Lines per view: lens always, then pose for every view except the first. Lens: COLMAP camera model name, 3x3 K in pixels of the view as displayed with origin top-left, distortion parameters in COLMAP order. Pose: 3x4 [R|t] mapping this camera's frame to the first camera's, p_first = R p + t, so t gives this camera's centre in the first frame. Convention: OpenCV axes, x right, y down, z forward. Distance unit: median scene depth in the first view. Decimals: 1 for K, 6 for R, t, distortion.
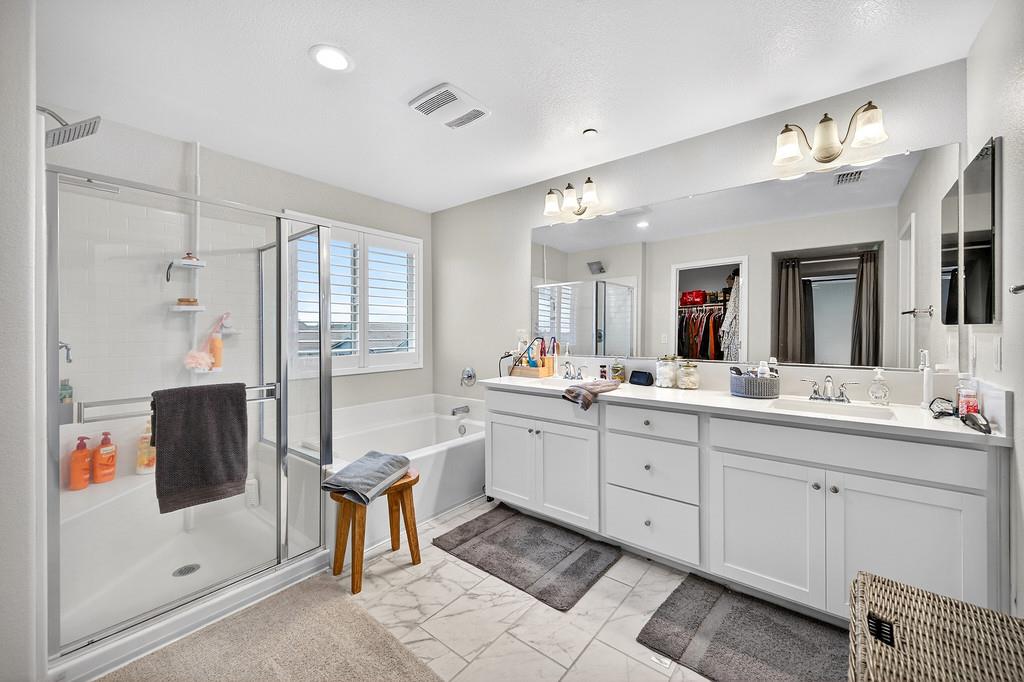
lens RADIAL K [[412.8, 0, 511.4], [0, 412.8, 337.1], [0, 0, 1]] dist [0.001022, 0.000042]
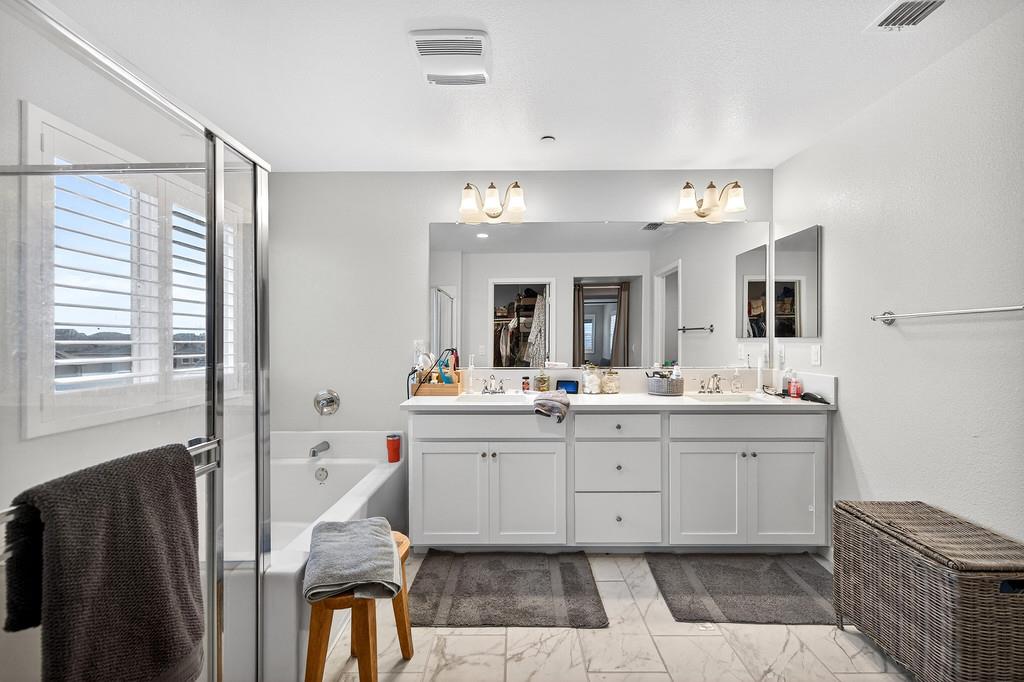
lens RADIAL K [[432.3, 0, 513.9], [0, 432.3, 346.8], [0, 0, 1]] dist [-0.000924, 0.000151]
pose [[0.772763, -0.007426, 0.634651, -0.555714], [0.011280, 0.999934, -0.002036, -0.001941], [-0.634594, 0.008732, 0.772796, 0.273358]]
